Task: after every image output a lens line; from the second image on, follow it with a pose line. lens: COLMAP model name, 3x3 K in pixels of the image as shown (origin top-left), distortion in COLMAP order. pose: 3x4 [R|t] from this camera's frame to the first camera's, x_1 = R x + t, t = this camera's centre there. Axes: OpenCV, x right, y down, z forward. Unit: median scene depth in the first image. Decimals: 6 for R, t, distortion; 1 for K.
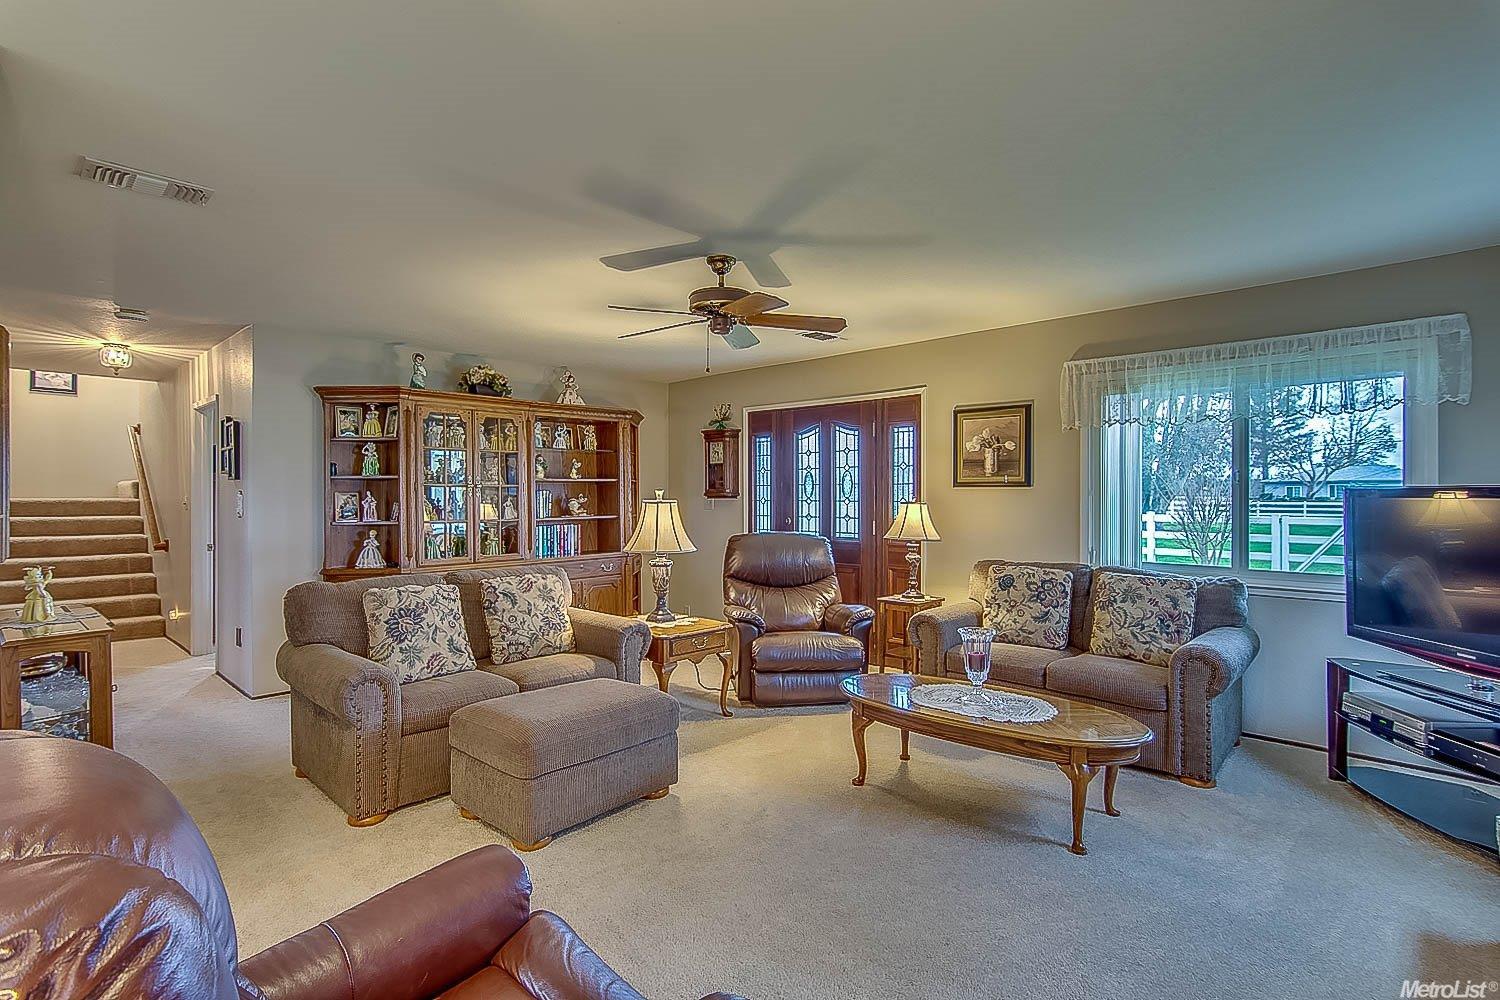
lens RADIAL K [[725.7, 0, 734.0], [0, 725.7, 494.7], [0, 0, 1]] dist [0.000684, 0.001779]
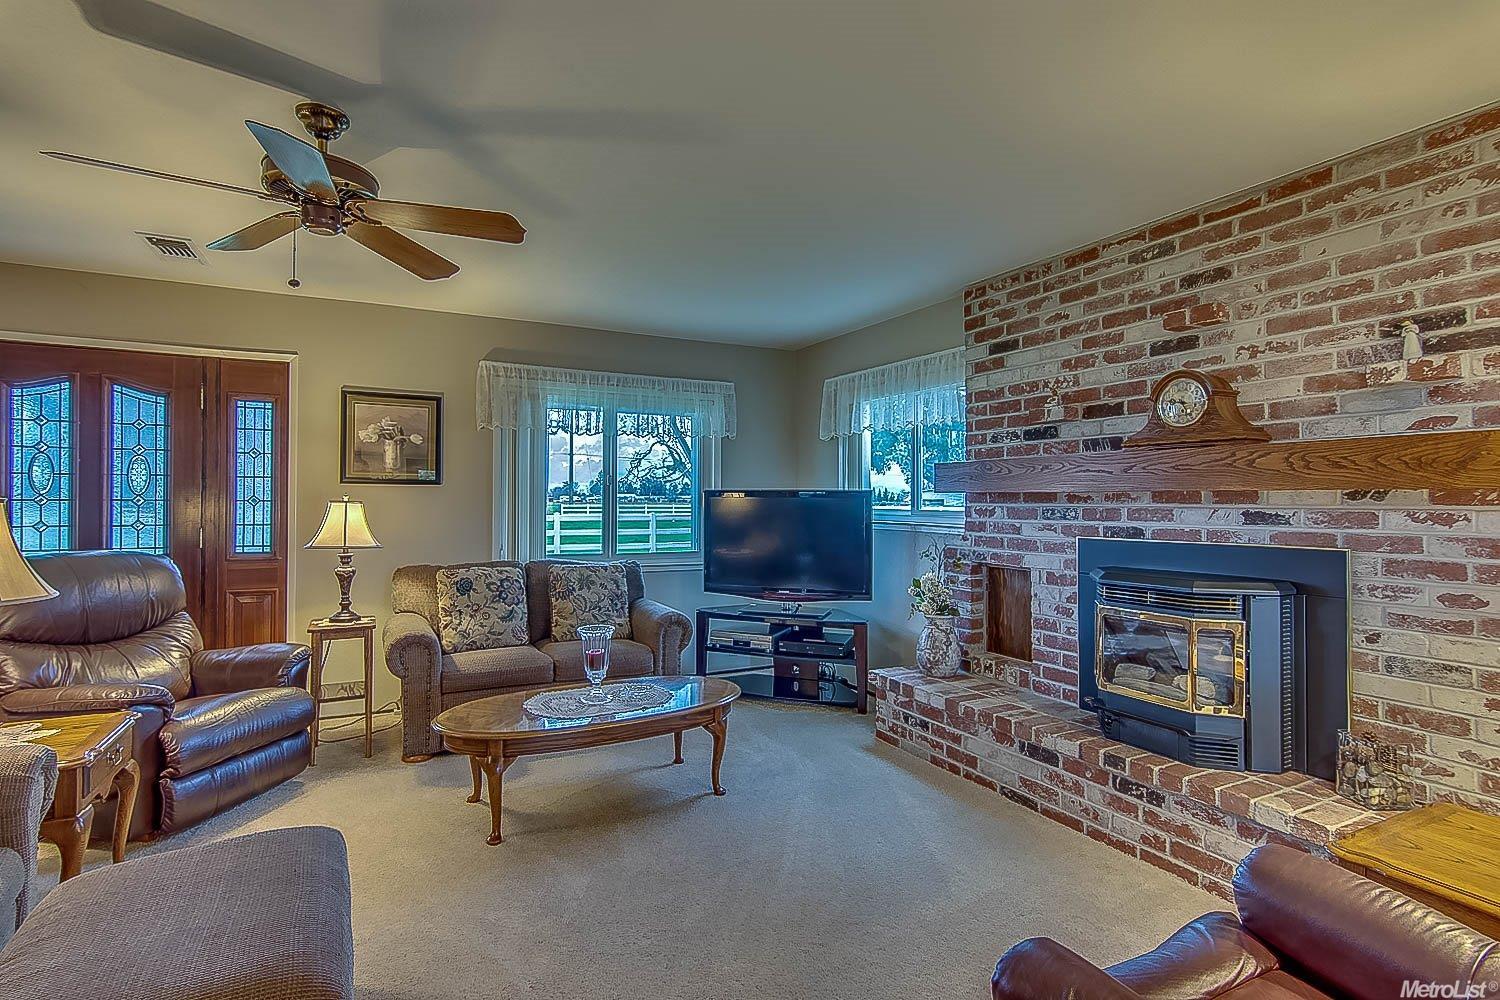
lens RADIAL K [[725.7, 0, 736.4], [0, 725.7, 497.6], [0, 0, 1]] dist [0.000684, 0.001779]
pose [[0.327840, 0.004640, 0.944722, -0.332477], [-0.005612, 0.999980, -0.002964, 0.005900], [-0.944716, -0.004330, 0.327860, 0.303880]]
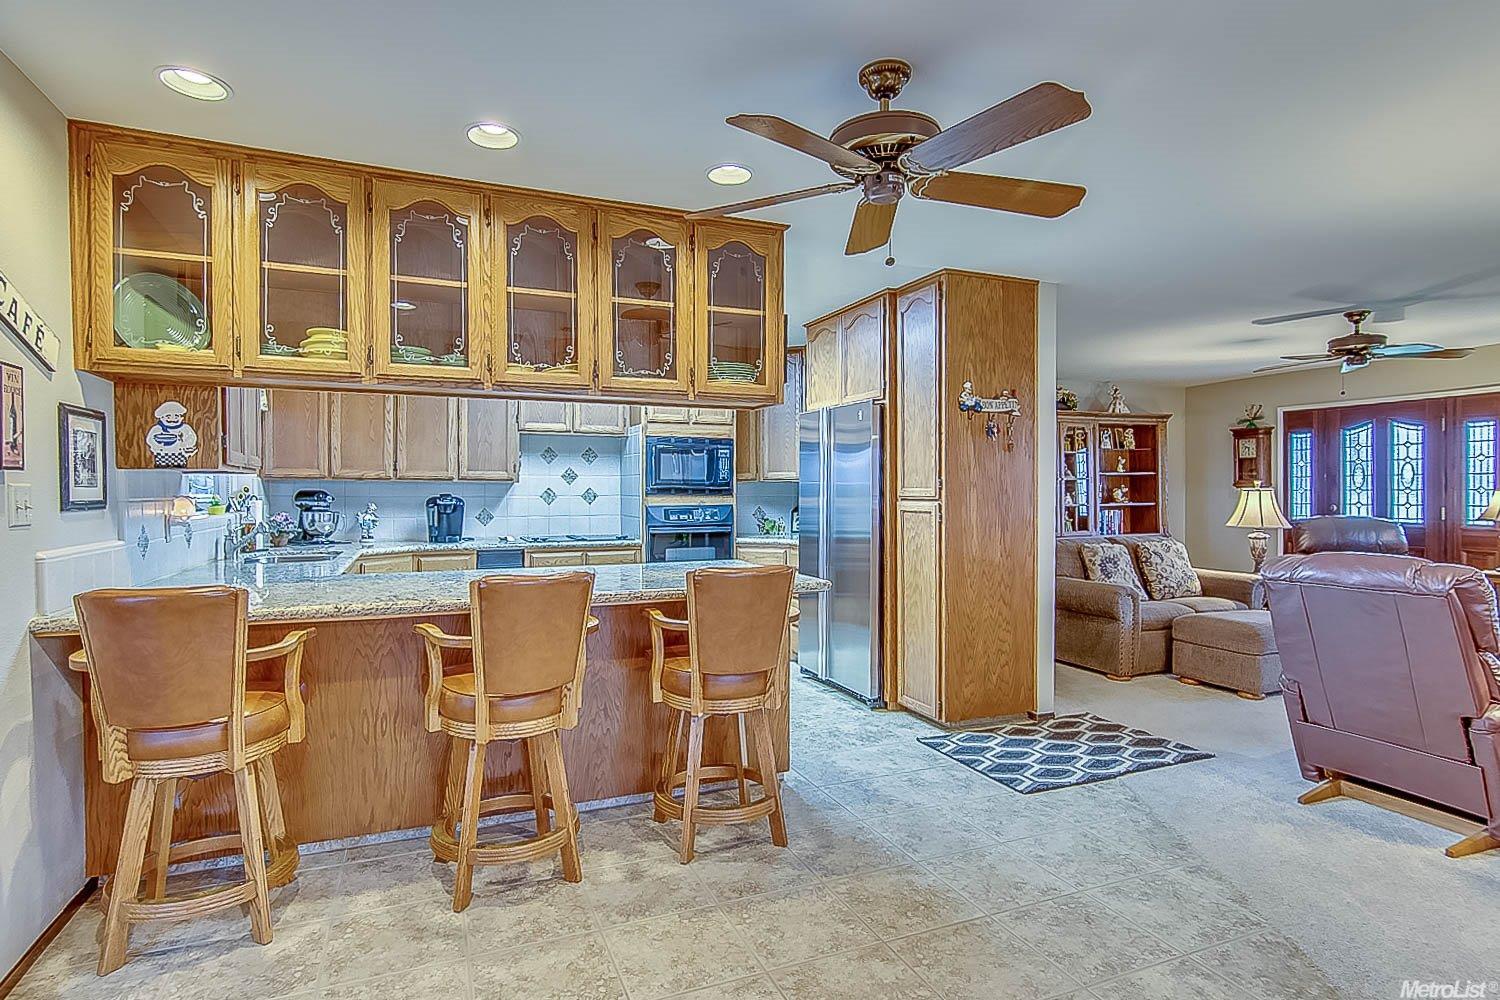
lens RADIAL K [[761.7, 0, 743.1], [0, 761.7, 491.8], [0, 0, 1]] dist [-0.002937, 0.000407]
pose [[0.908780, -0.002654, -0.417268, -0.320508], [0.004399, 0.999985, 0.003221, 0.004514], [0.417253, -0.004762, 0.908778, -0.542608]]
